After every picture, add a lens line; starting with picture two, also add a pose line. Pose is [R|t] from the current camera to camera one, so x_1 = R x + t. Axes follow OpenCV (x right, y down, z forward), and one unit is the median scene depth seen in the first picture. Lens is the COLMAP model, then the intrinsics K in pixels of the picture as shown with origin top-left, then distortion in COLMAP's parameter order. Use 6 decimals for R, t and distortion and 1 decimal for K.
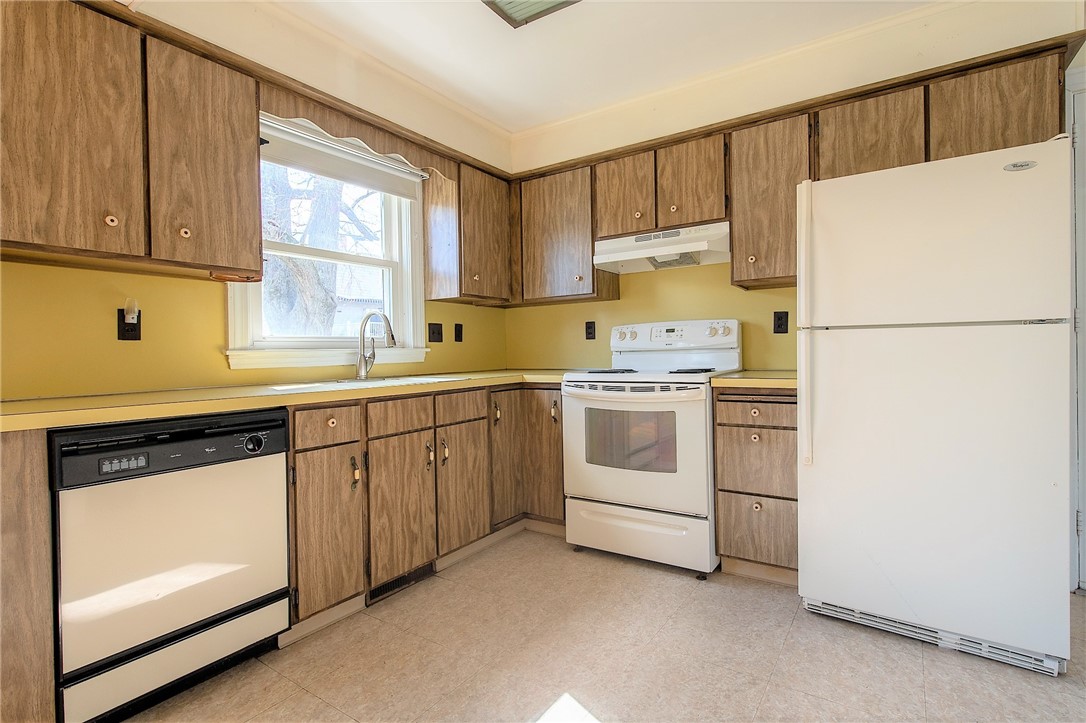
lens RADIAL K [[539.2, 0, 543.0], [0, 539.2, 361.5], [0, 0, 1]] dist [0.016334, -0.002007]
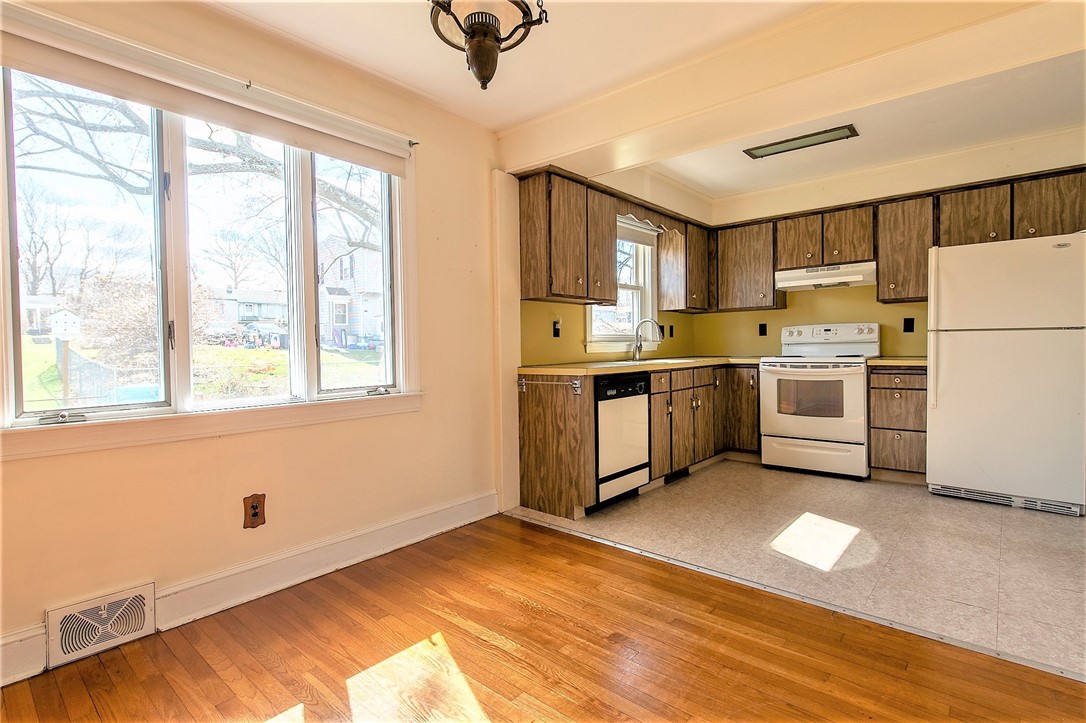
lens RADIAL K [[539.2, 0, 543.0], [0, 539.2, 361.5], [0, 0, 1]] dist [0.016334, -0.002007]
pose [[0.992895, 0.006503, -0.118820, -0.441505], [-0.005187, 0.999922, 0.011377, 0.020351], [0.118885, -0.010680, 0.992851, -0.709150]]
